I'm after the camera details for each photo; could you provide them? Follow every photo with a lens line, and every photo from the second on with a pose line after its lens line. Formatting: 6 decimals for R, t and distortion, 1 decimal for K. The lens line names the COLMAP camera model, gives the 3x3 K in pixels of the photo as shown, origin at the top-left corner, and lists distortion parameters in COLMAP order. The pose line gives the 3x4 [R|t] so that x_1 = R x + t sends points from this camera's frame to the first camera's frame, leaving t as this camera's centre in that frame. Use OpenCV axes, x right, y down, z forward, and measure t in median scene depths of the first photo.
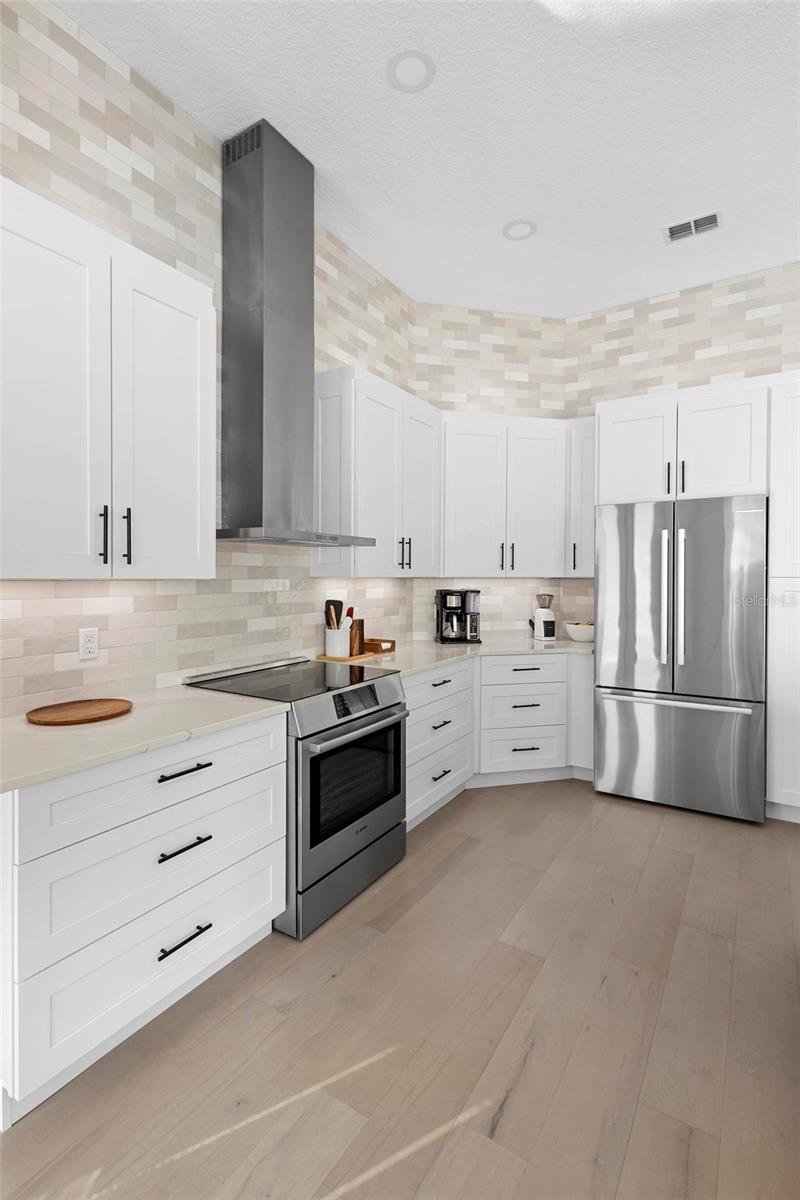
lens RADIAL K [[557.2, 0, 399.6], [0, 557.2, 583.8], [0, 0, 1]] dist [0.004576, -0.000311]
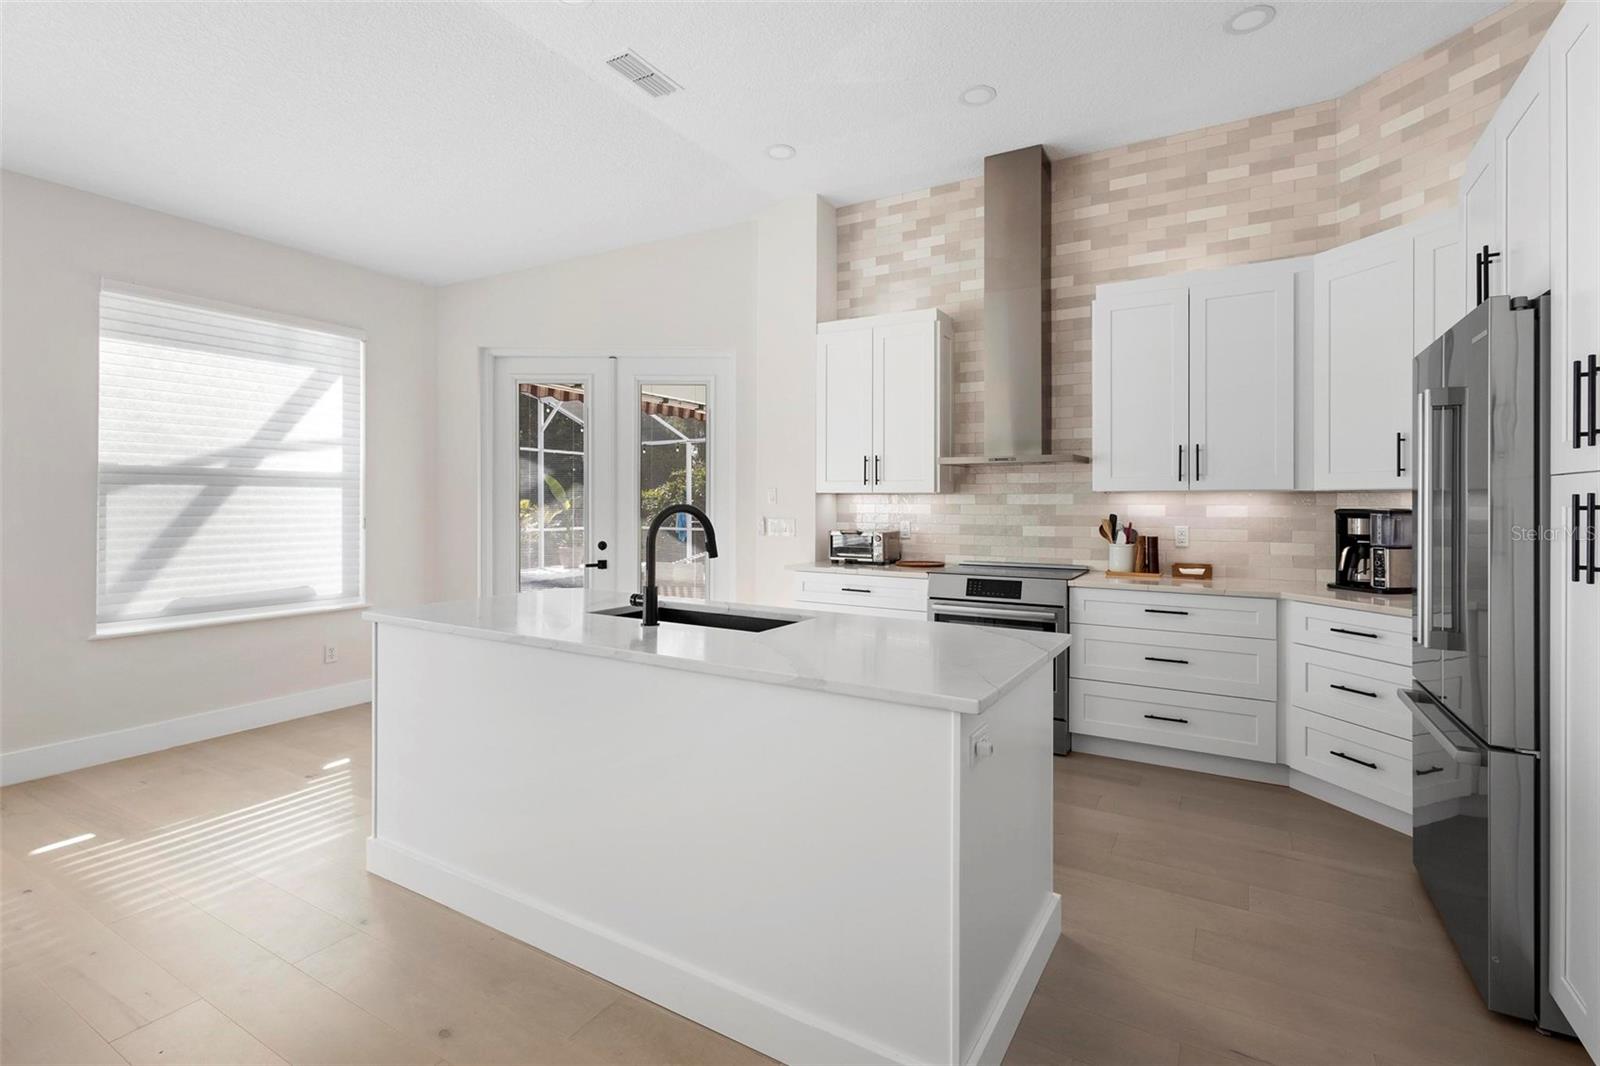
lens RADIAL K [[741.1, 0, 794.4], [0, 741.1, 507.1], [0, 0, 1]] dist [0.002801, -0.000582]
pose [[0.023918, 0.002953, -0.999710, 1.061284], [-0.019098, 0.999815, 0.002497, 0.020838], [0.999531, 0.019033, 0.023970, 0.341955]]
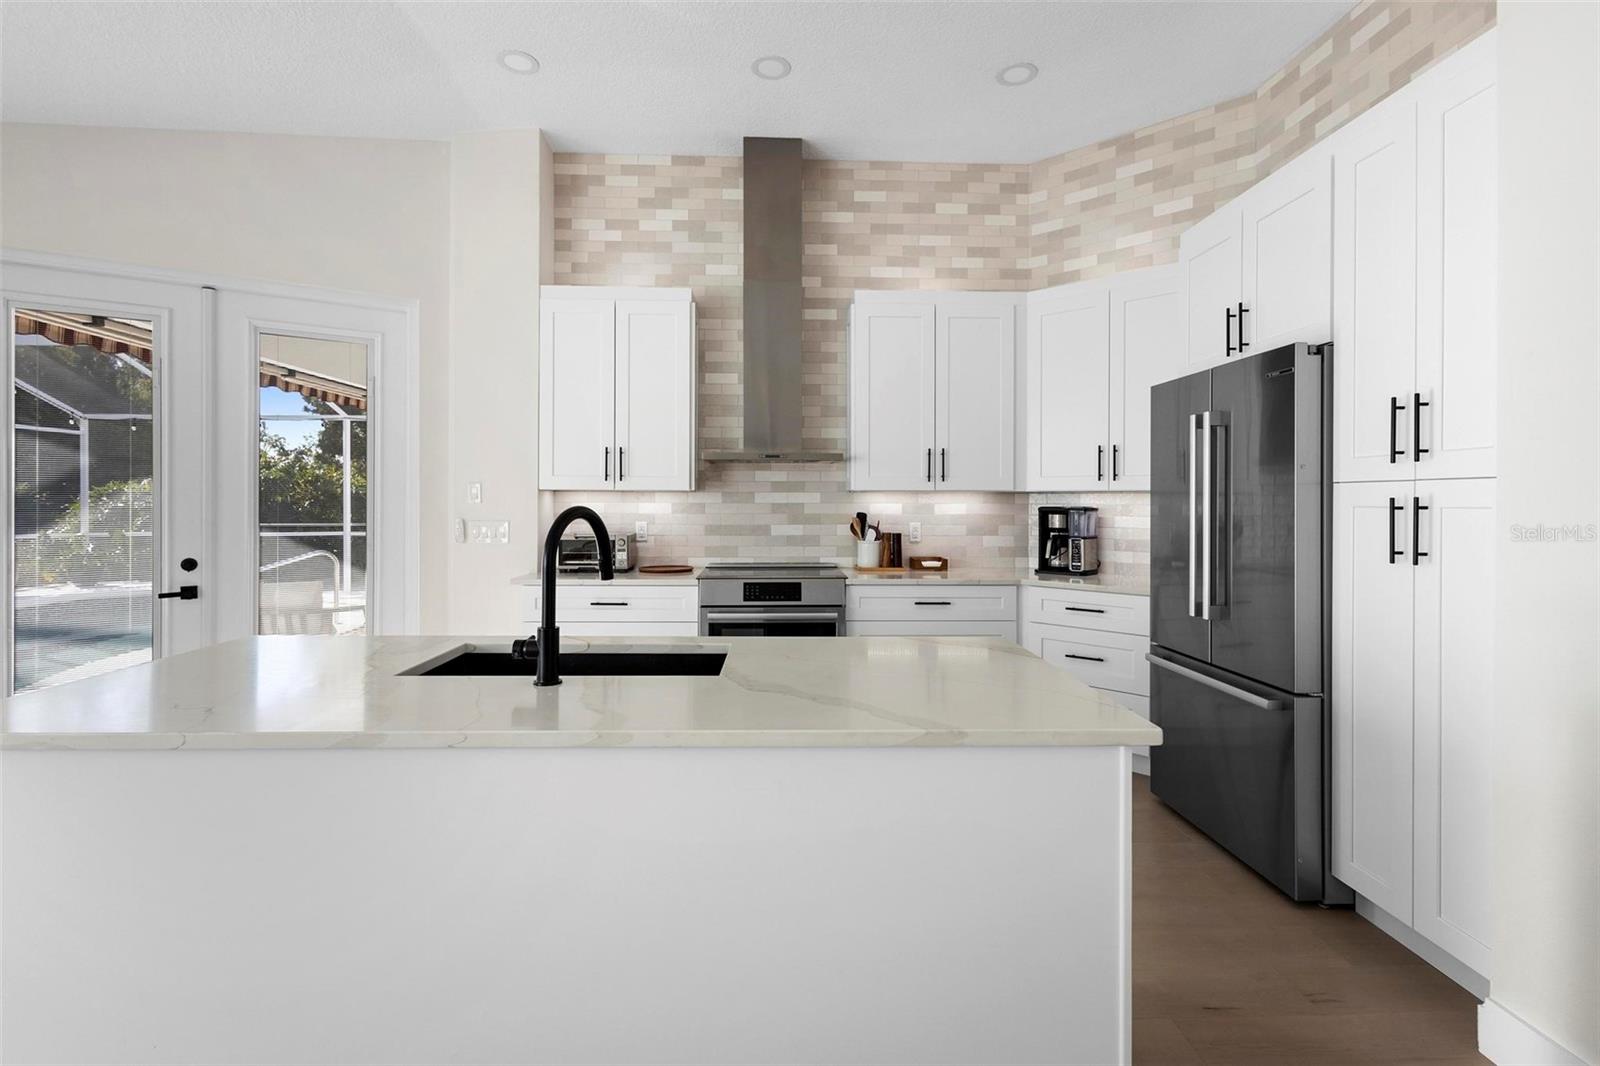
lens RADIAL K [[742.9, 0, 799.0], [0, 742.9, 504.4], [0, 0, 1]] dist [0.004576, -0.000311]
pose [[0.561260, 0.002854, -0.827634, 0.855152], [-0.015211, 0.999861, -0.006867, 0.022009], [0.827500, 0.016443, 0.561226, 0.101056]]
